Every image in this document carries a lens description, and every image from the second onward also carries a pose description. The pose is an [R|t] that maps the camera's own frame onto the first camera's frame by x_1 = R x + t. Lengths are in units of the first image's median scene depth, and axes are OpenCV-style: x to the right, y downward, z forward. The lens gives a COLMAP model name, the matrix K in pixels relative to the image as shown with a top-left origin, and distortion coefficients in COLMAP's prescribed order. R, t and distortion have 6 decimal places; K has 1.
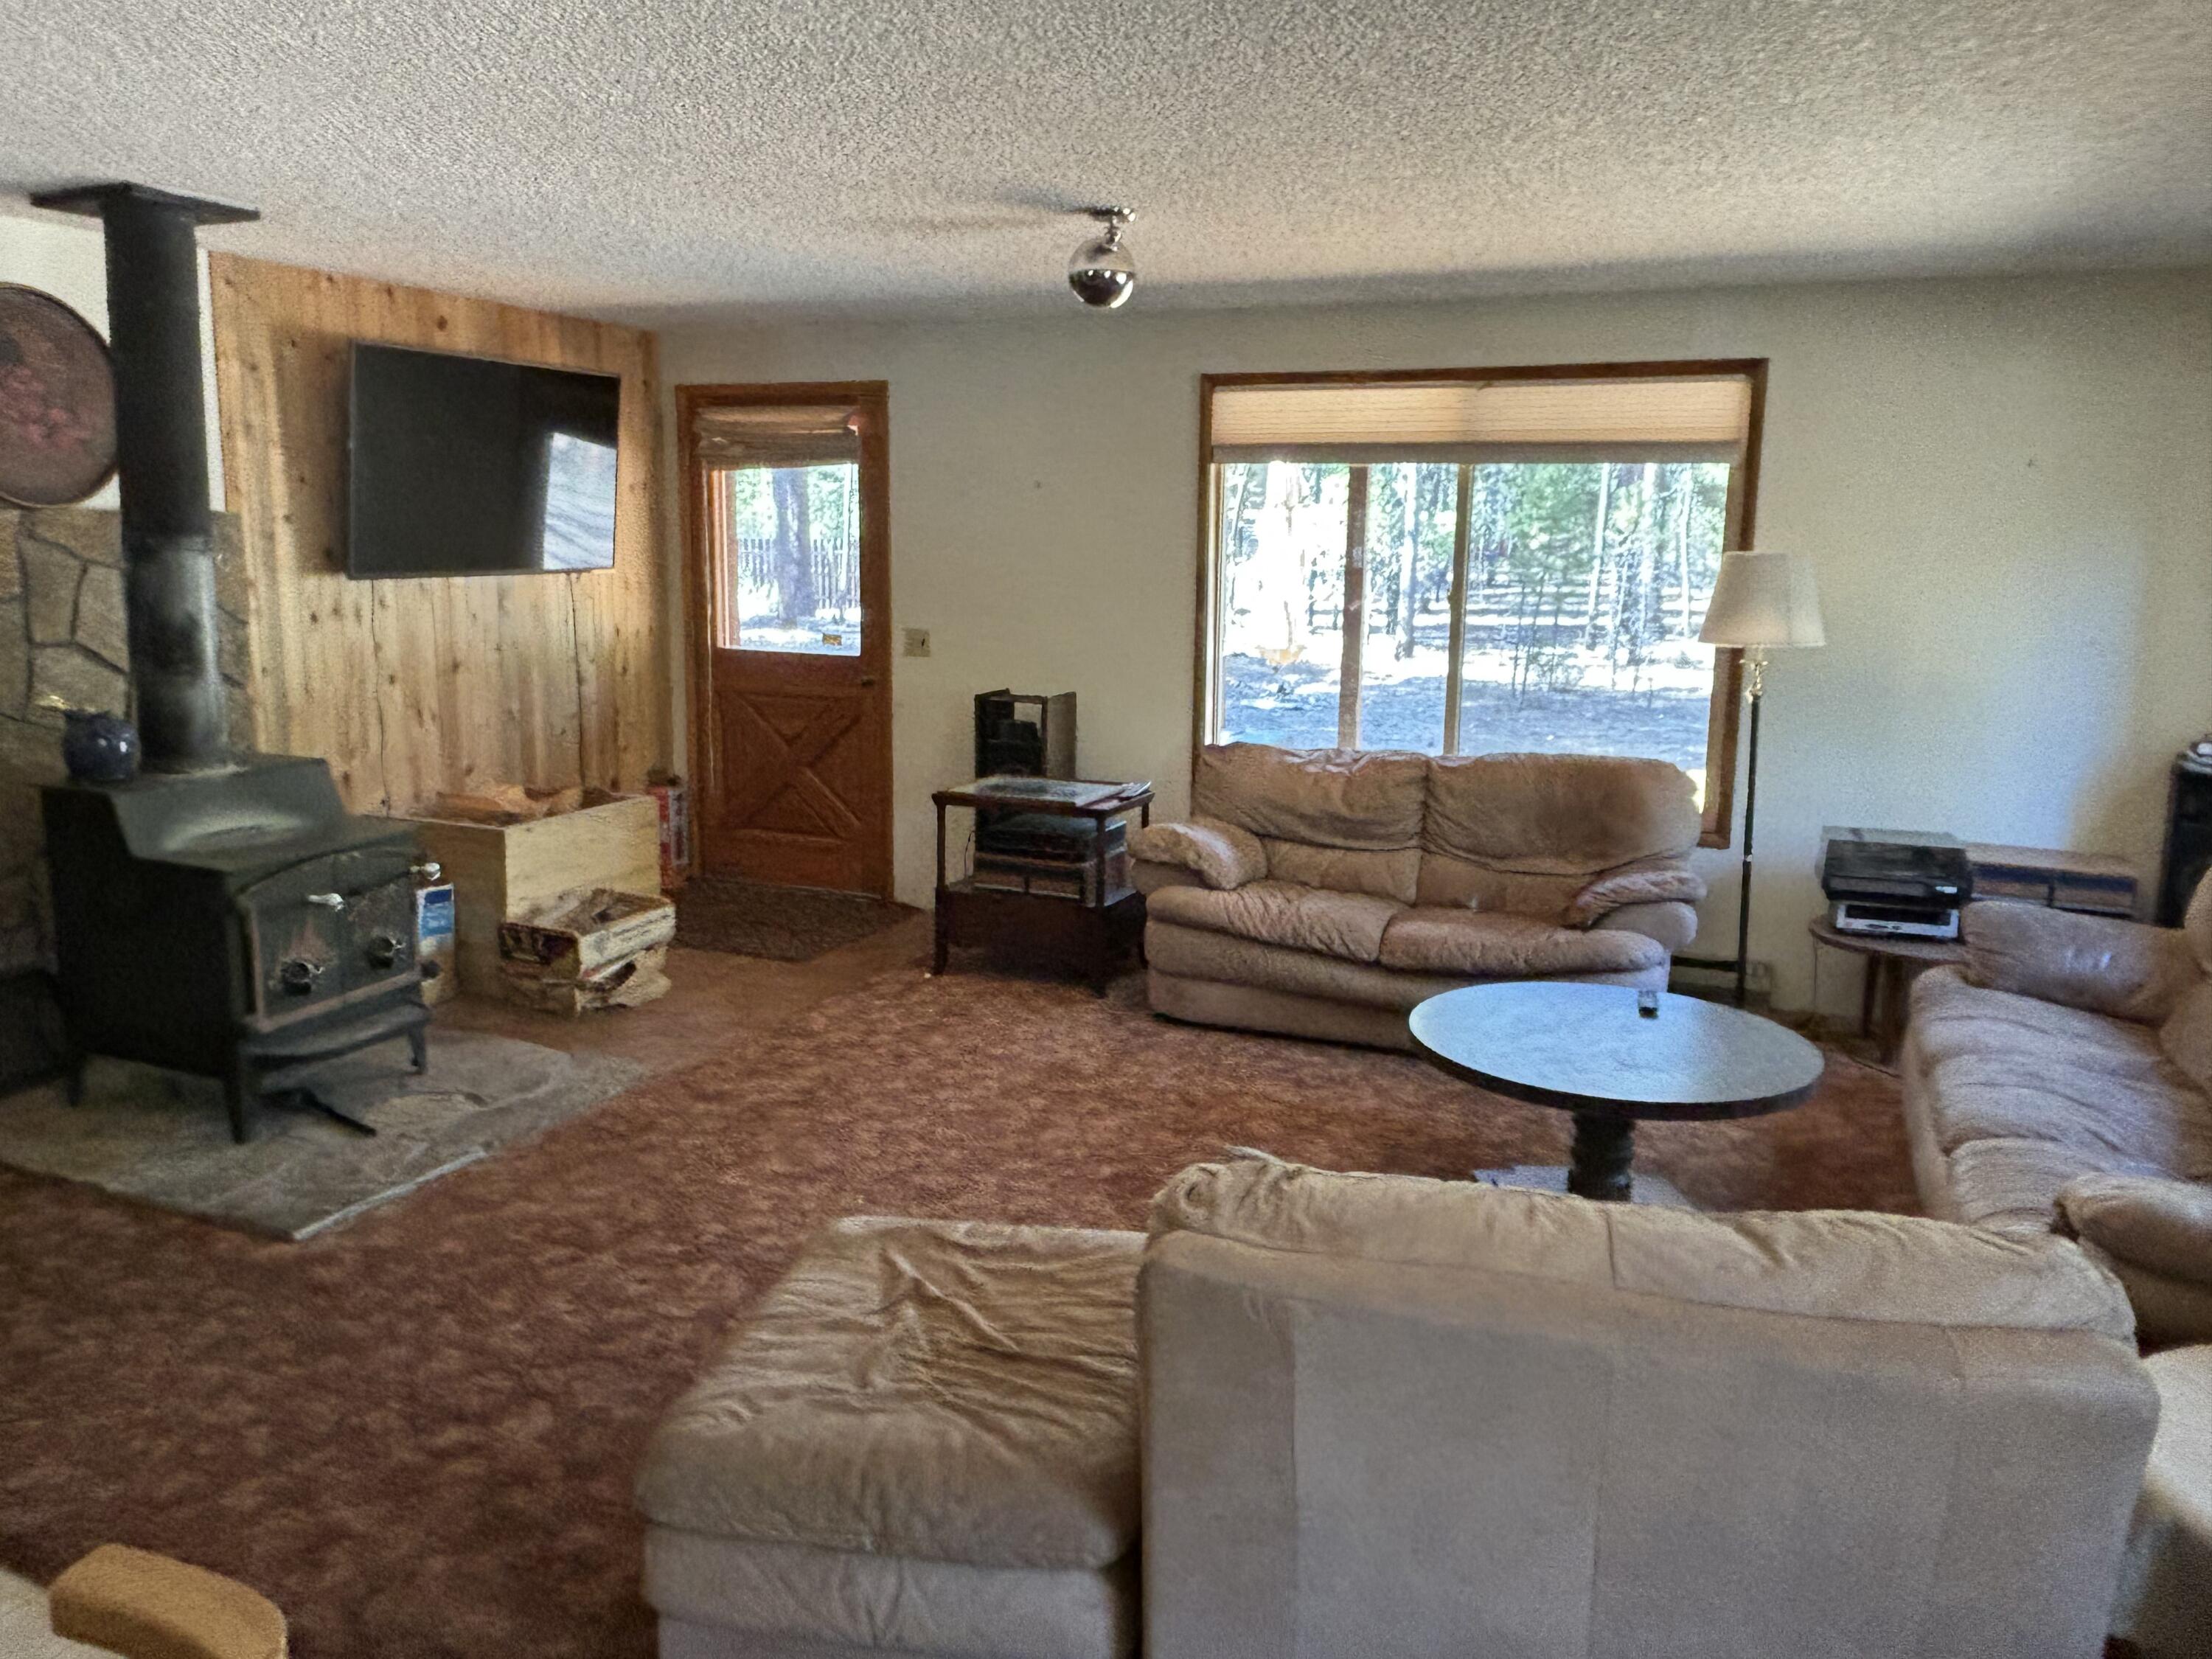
lens RADIAL K [[1722.5, 0, 1106.0], [0, 1722.5, 829.5], [0, 0, 1]] dist [0.010609, -0.001453]
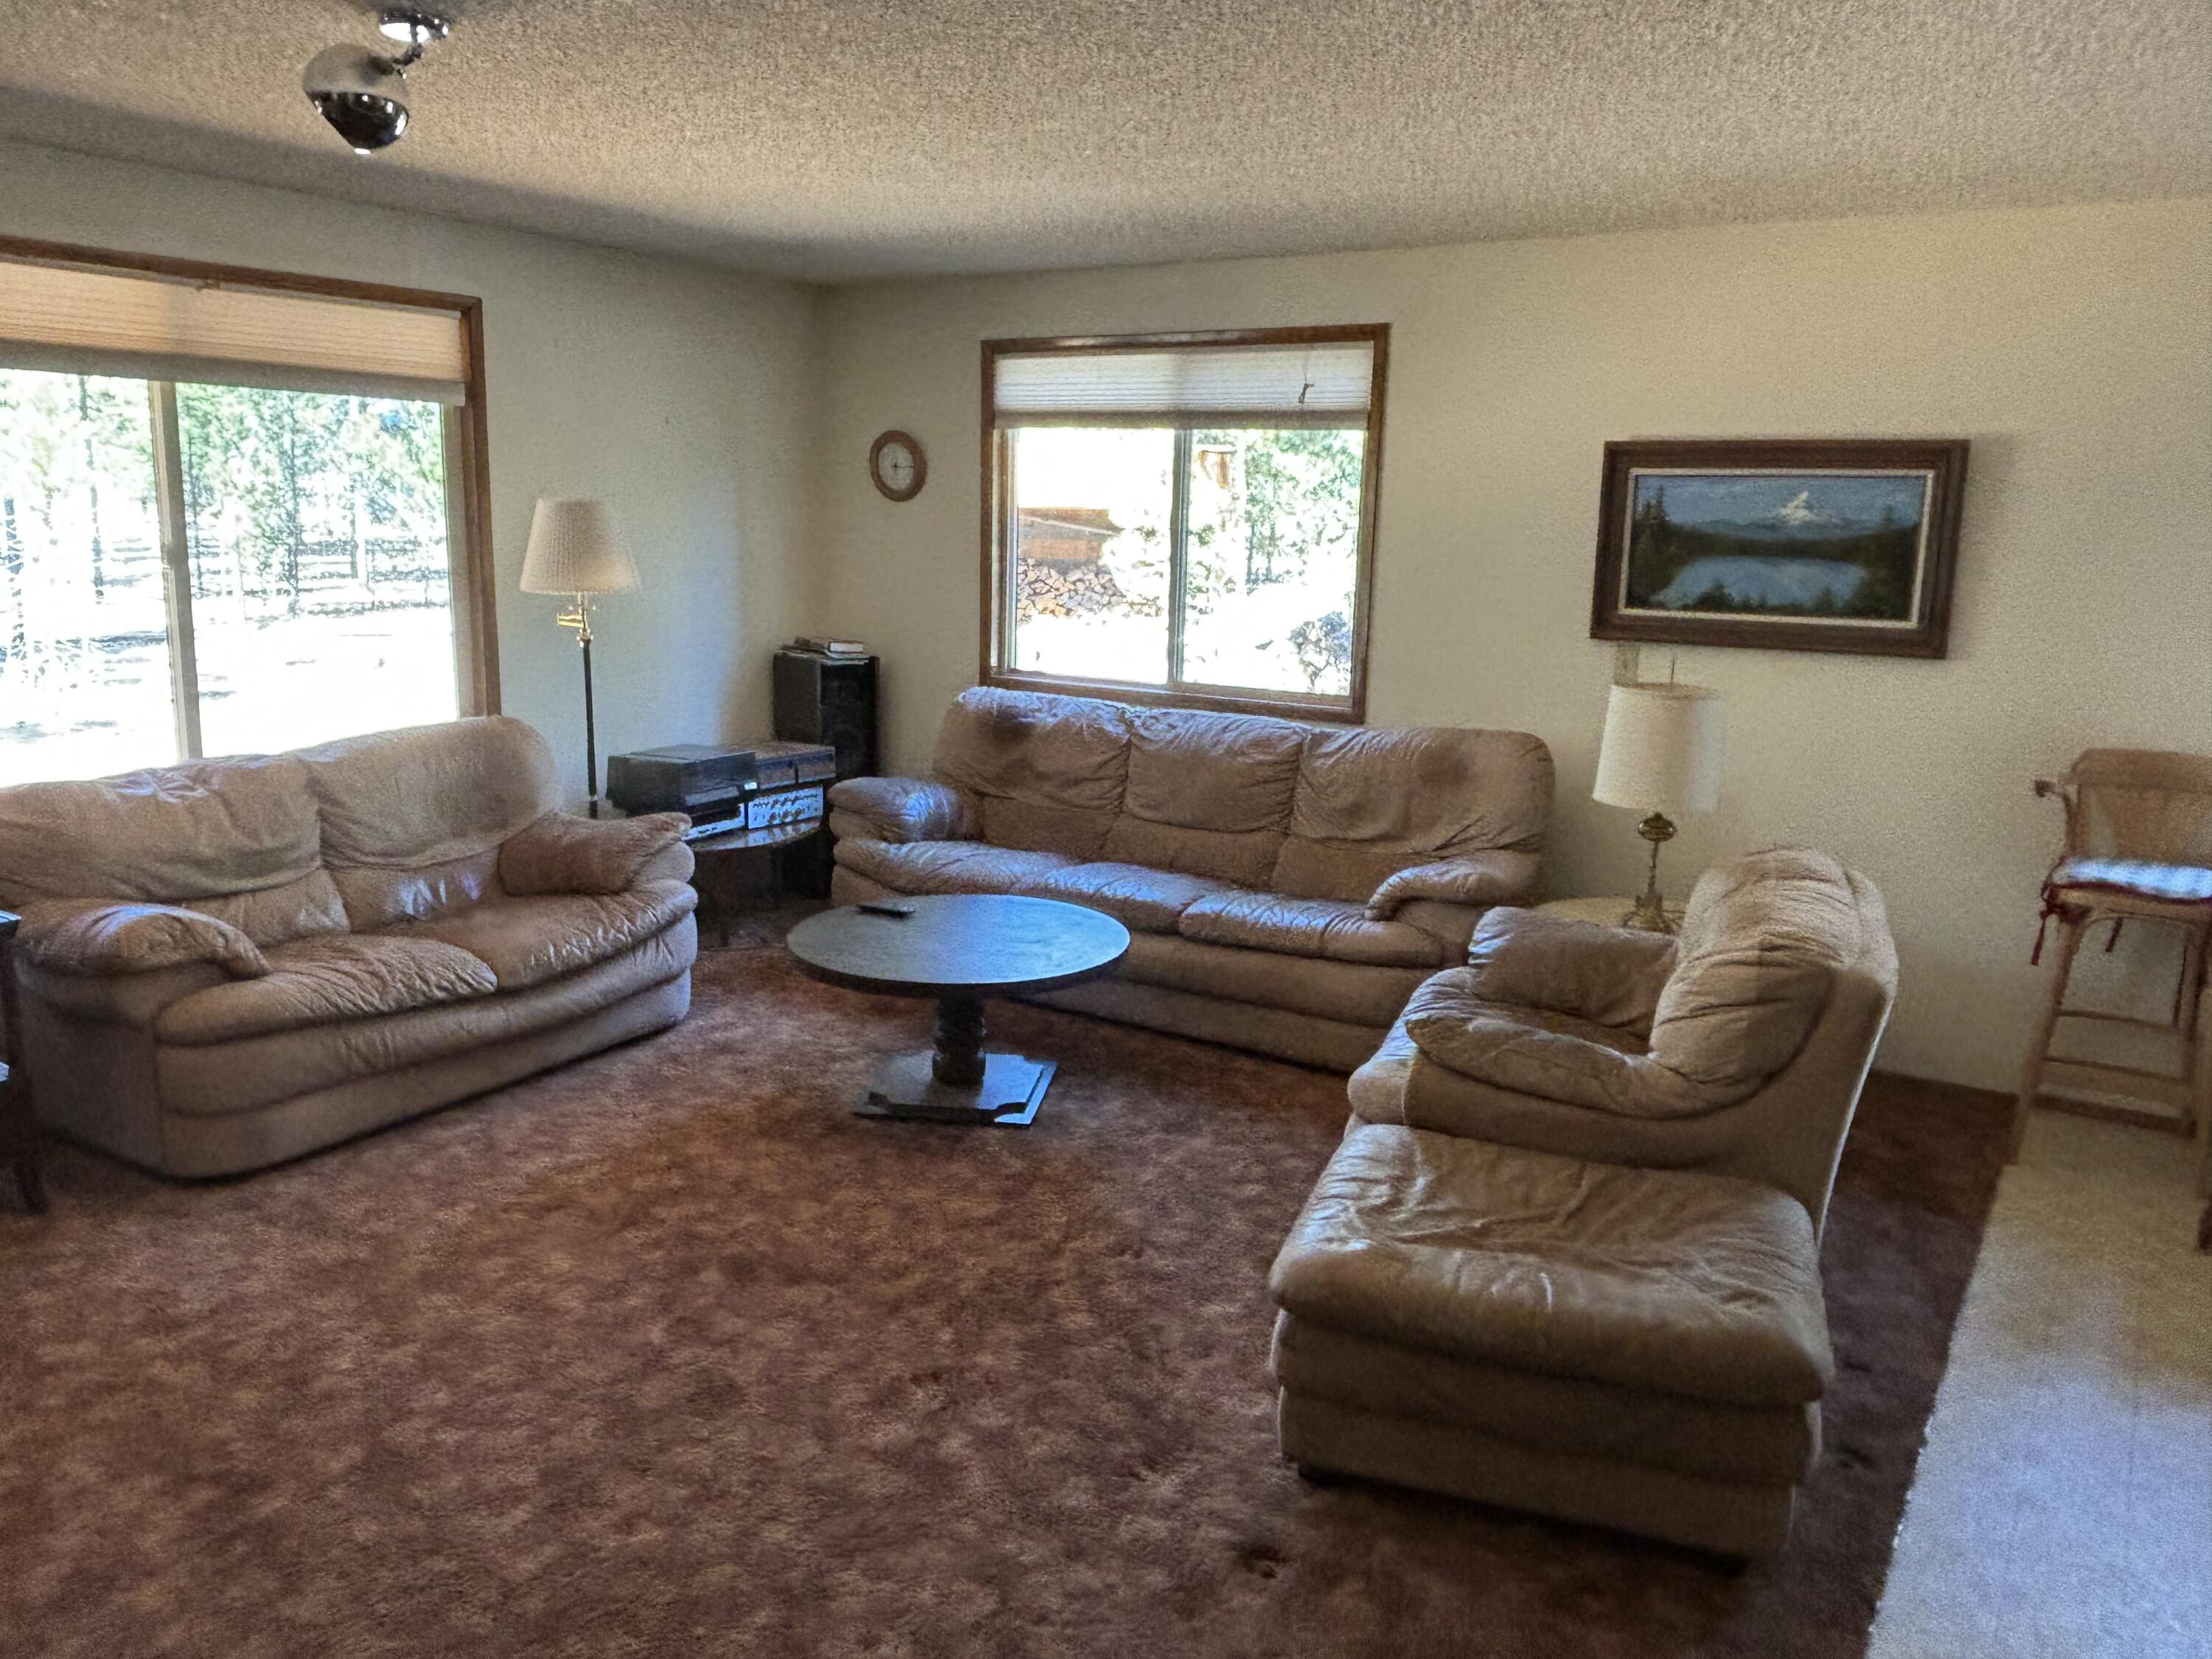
lens RADIAL K [[1697.8, 0, 1106.0], [0, 1697.8, 829.5], [0, 0, 1]] dist [-0.006427, -0.007489]
pose [[0.136282, -0.198080, 0.970665, -0.618542], [0.157002, 0.971743, 0.176257, -0.103455], [-0.978150, 0.128376, 0.163530, 0.583906]]
